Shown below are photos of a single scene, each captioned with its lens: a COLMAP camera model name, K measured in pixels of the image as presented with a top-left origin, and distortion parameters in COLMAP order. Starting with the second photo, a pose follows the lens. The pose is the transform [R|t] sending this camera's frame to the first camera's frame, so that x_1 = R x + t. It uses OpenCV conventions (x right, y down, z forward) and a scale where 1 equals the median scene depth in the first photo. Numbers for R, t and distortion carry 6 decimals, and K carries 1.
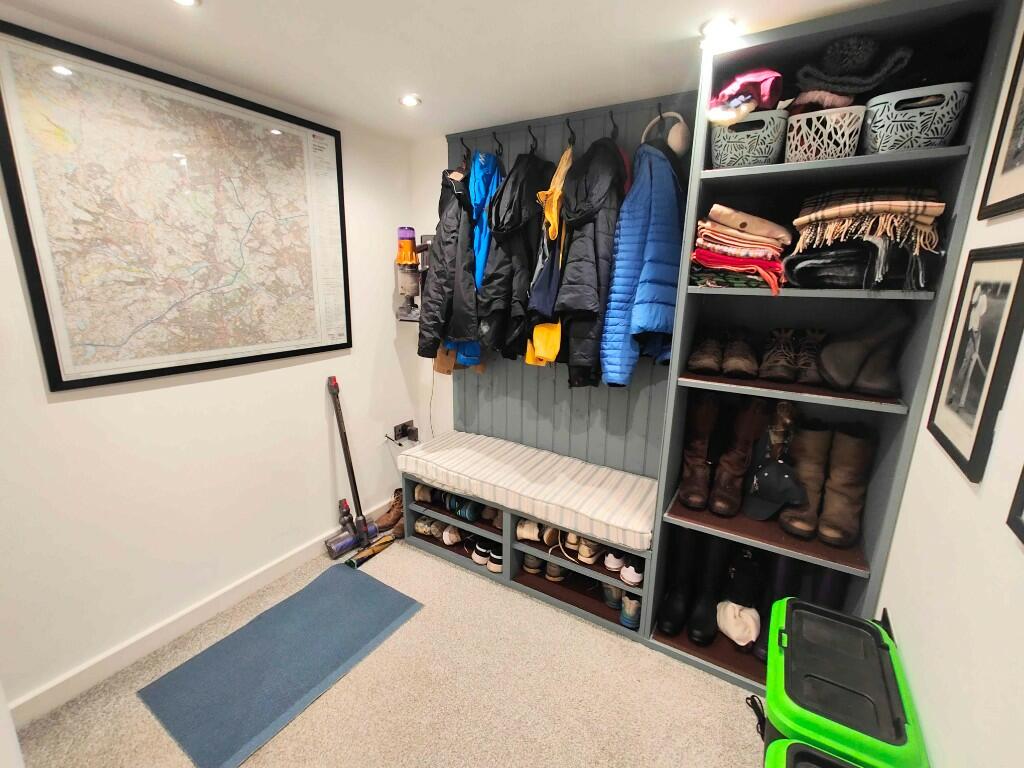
lens RADIAL K [[449.8, 0, 511.7], [0, 449.8, 378.5], [0, 0, 1]] dist [0.009966, -0.000485]
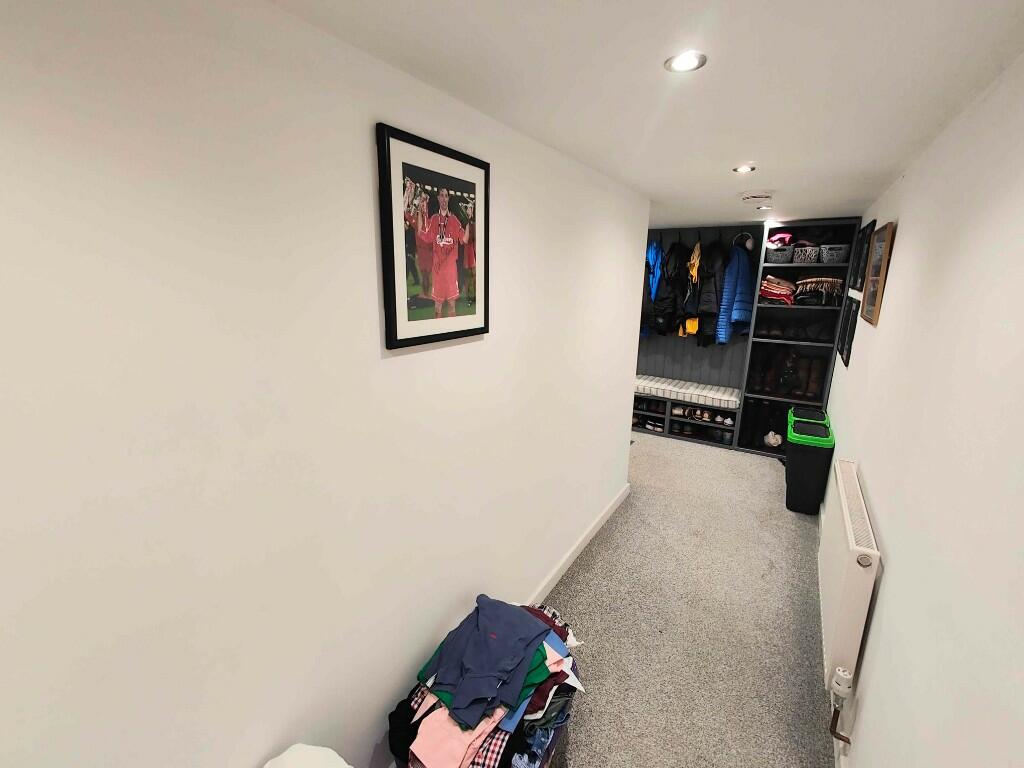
lens RADIAL K [[449.8, 0, 511.7], [0, 449.8, 378.5], [0, 0, 1]] dist [0.009966, -0.000485]
pose [[0.999960, 0.002203, -0.008611, -1.012460], [-0.002237, 0.999989, -0.004021, 0.246776], [0.008603, 0.004040, 0.999955, -1.645091]]
